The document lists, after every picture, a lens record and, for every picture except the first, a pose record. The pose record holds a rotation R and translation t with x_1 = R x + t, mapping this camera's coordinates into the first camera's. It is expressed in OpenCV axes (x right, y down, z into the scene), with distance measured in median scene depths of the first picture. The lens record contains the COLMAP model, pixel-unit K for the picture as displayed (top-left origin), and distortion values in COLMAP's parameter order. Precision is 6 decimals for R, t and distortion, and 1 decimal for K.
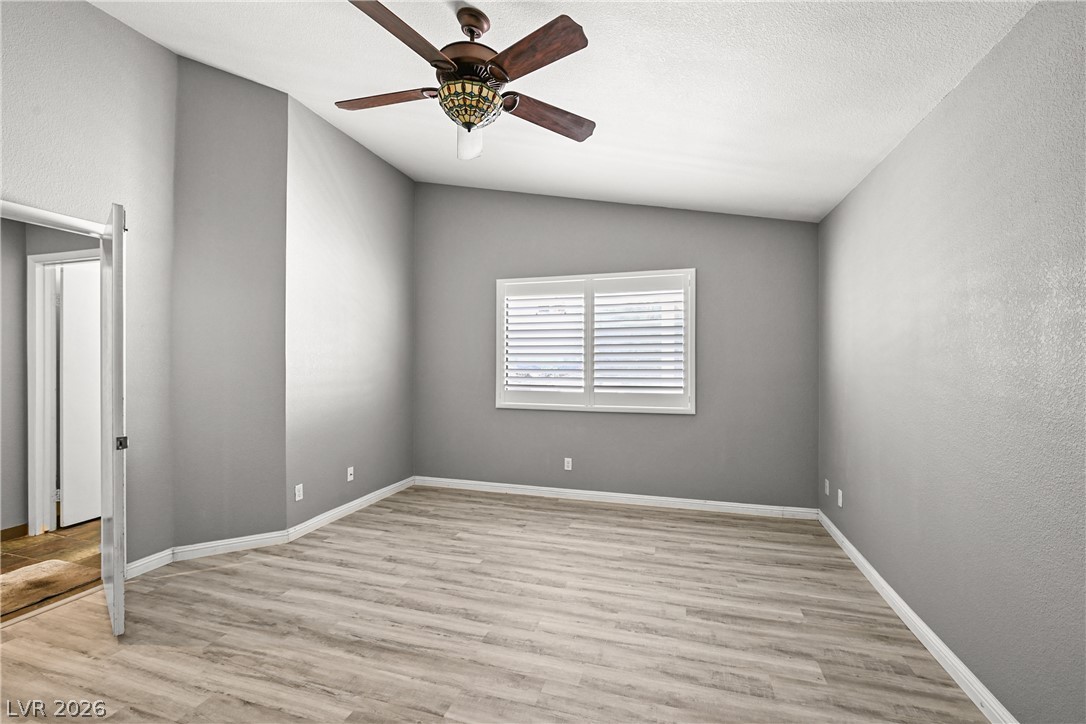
lens RADIAL K [[447.9, 0, 543.0], [0, 447.9, 362.0], [0, 0, 1]] dist [-0.000353, -0.000123]
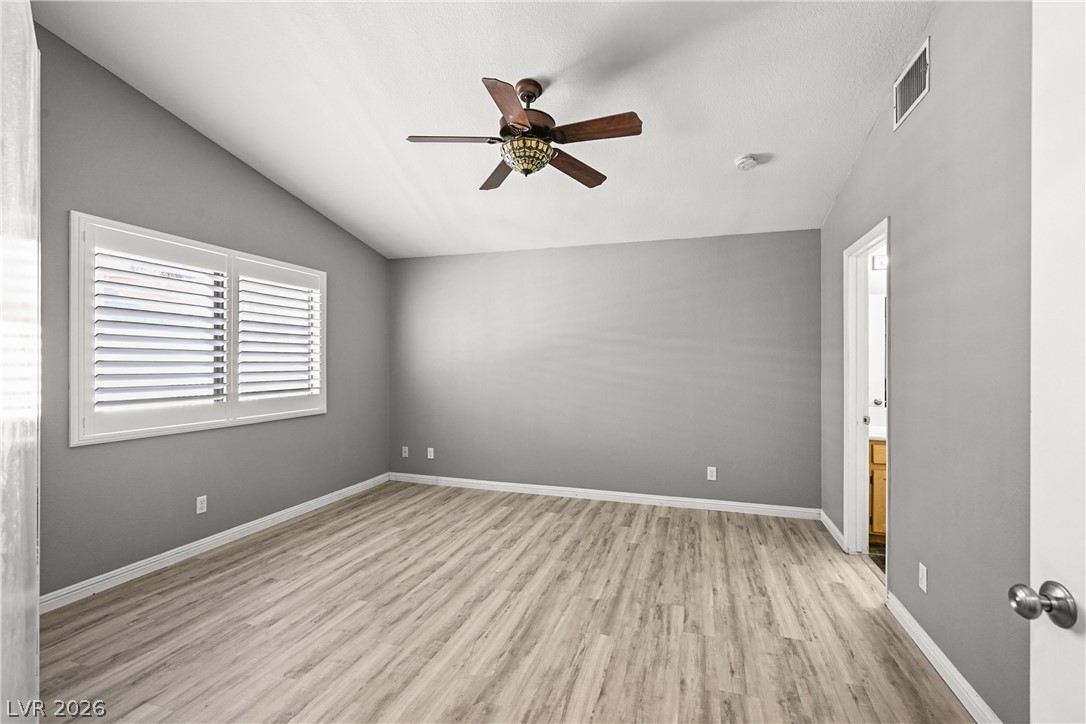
lens RADIAL K [[481.6, 0, 538.0], [0, 481.6, 358.8], [0, 0, 1]] dist [0.001054, 0.000185]
pose [[0.025500, 0.009077, 0.999634, -1.088616], [-0.004865, 0.999948, -0.008955, -0.002217], [-0.999663, -0.004635, 0.025543, 0.683427]]
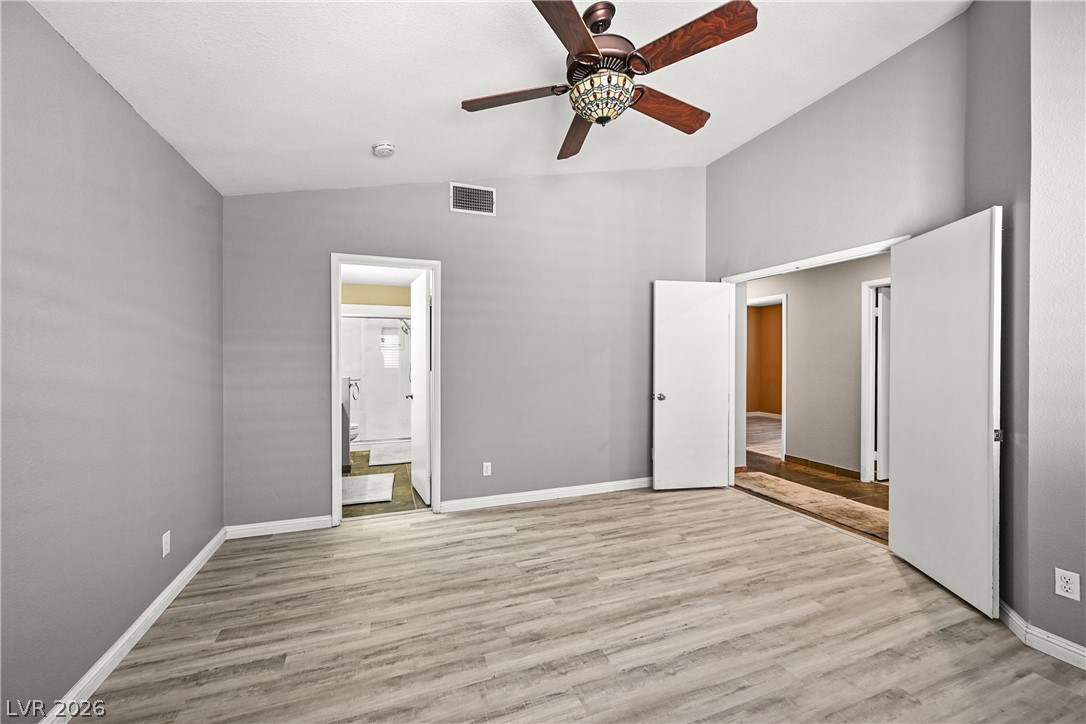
lens RADIAL K [[427.5, 0, 543.3], [0, 427.5, 356.9], [0, 0, 1]] dist [0.000314, 0.000005]
pose [[-0.793246, 0.000028, -0.608901, 0.383793], [0.002102, 0.999994, -0.002692, 0.001379], [0.608897, -0.003415, -0.793242, 1.230312]]
